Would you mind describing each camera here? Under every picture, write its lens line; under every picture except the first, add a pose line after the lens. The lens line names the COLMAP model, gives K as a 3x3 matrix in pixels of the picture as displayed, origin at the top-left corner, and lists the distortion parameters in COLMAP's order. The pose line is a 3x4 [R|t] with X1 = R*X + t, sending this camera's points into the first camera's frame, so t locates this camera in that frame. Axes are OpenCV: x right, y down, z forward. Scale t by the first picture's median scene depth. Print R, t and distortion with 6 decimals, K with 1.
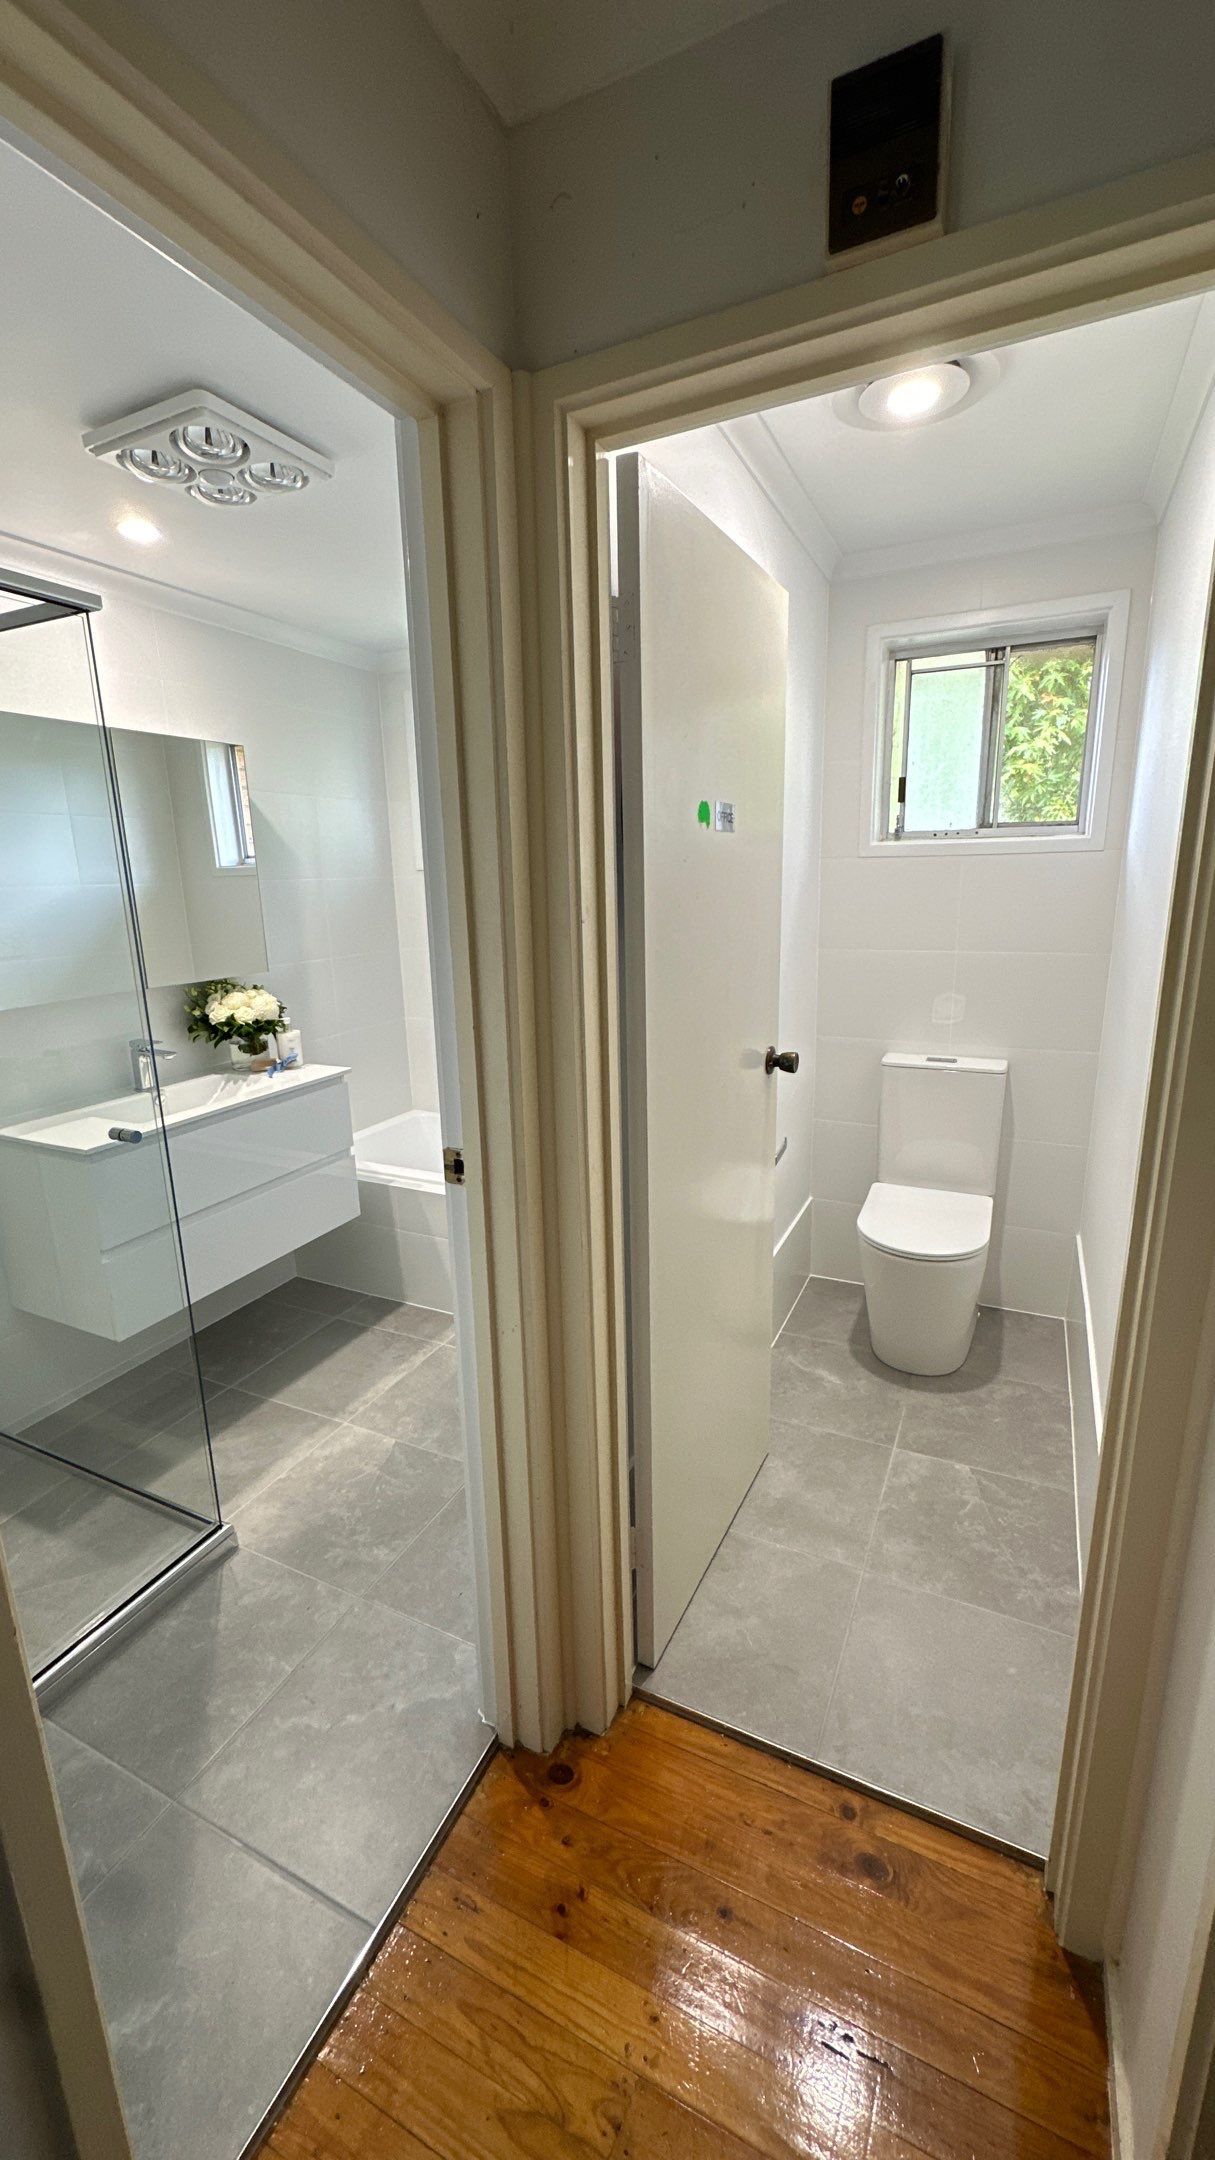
lens RADIAL K [[826.6, 0, 607.5], [0, 826.6, 1080.0], [0, 0, 1]] dist [-0.000562, -0.000049]
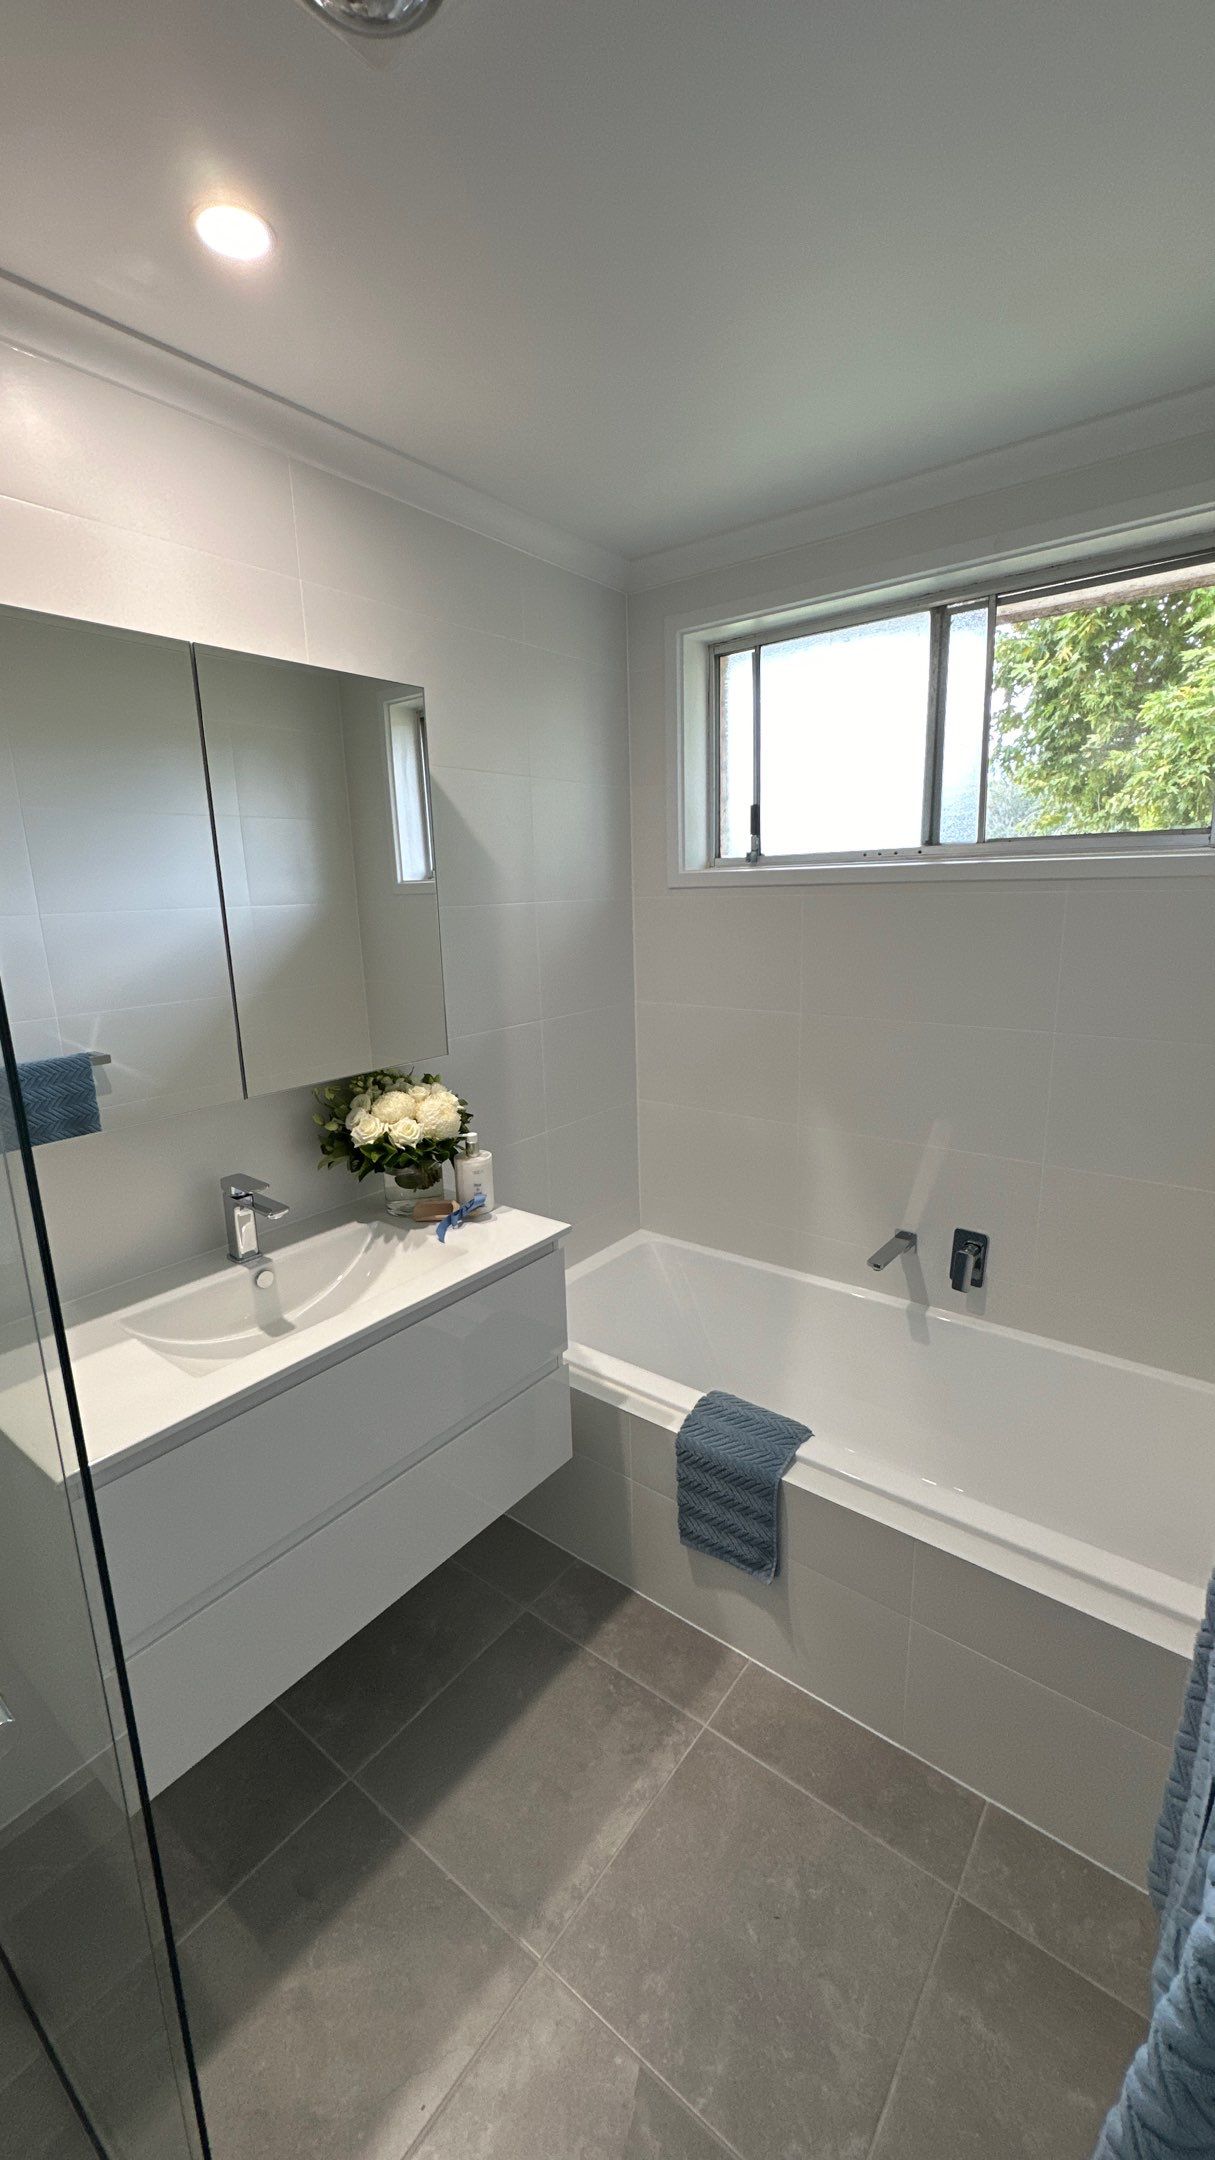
lens RADIAL K [[826.6, 0, 607.5], [0, 826.6, 1080.0], [0, 0, 1]] dist [-0.000562, -0.000049]
pose [[0.976306, 0.042279, -0.212225, -0.165167], [-0.044032, 0.999024, -0.003538, -0.118316], [0.211868, 0.012799, 0.977214, 0.431106]]
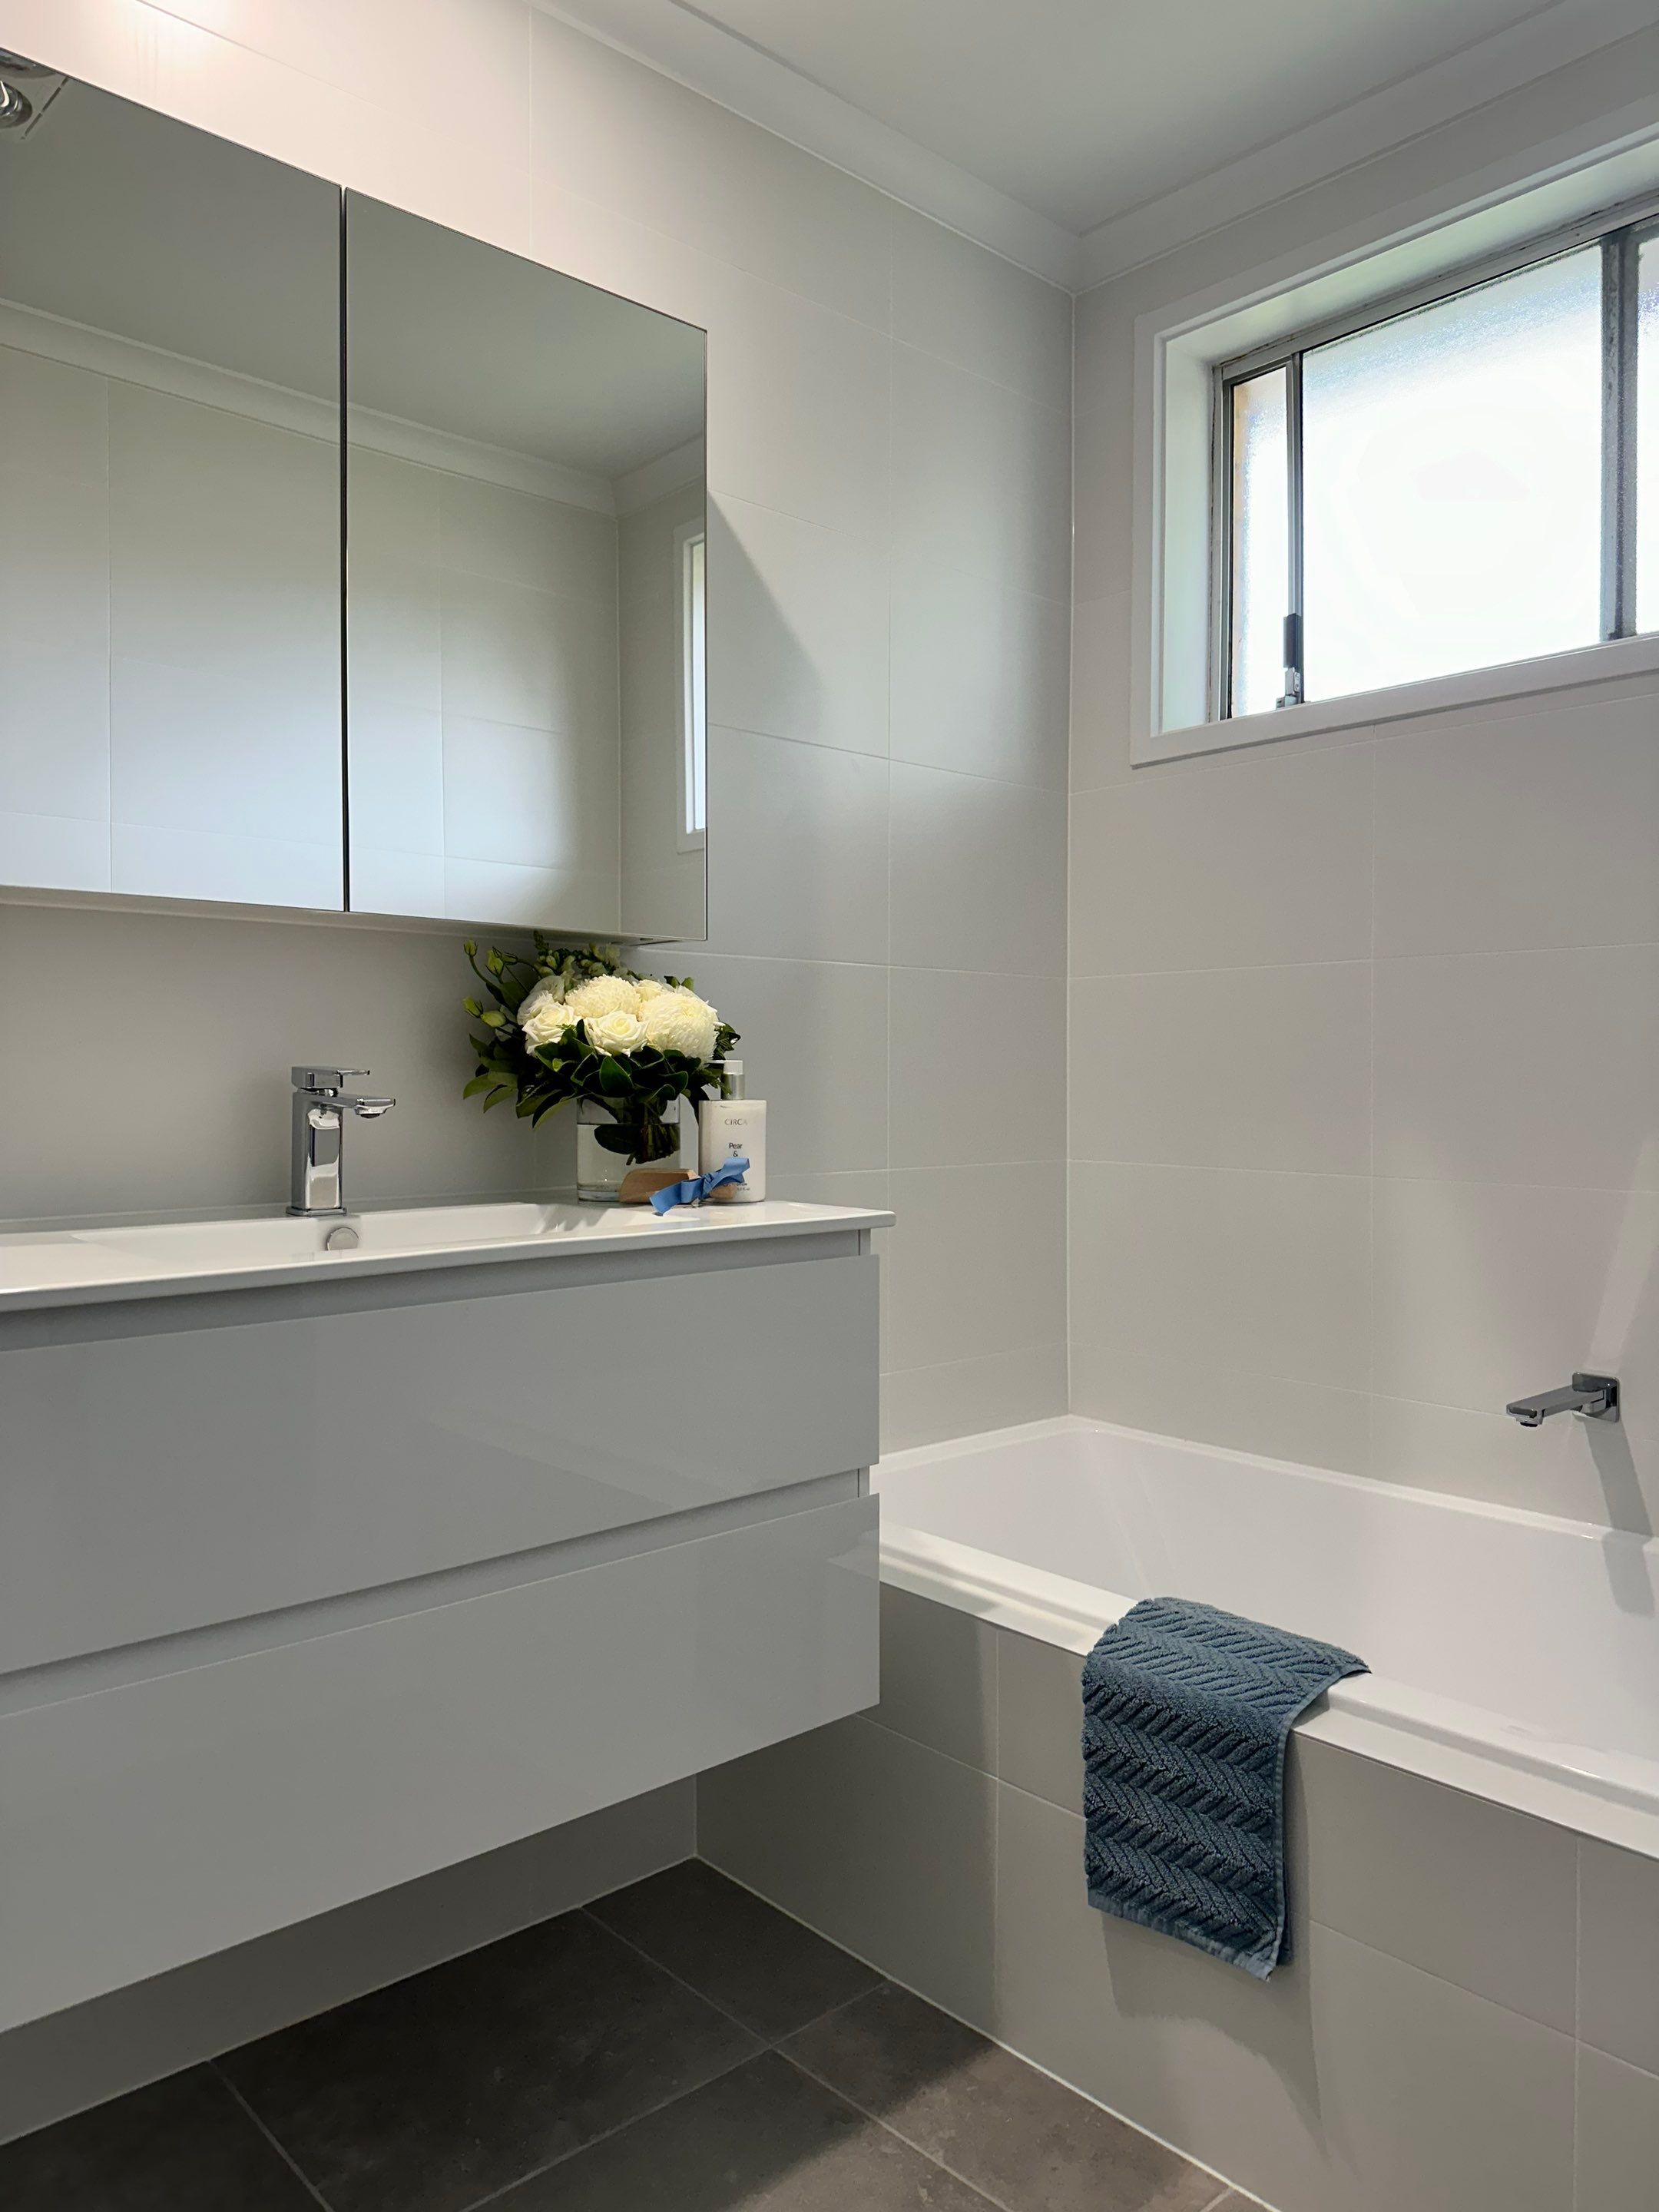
lens RADIAL K [[1514.6, 0, 844.4], [0, 1514.6, 1115.4], [0, 0, 1]] dist [0.006477, -0.003537]
pose [[0.926829, 0.032065, -0.374112, -0.113949], [-0.110902, 0.975274, -0.191160, 0.062948], [0.358732, 0.218662, 0.907468, 0.462805]]
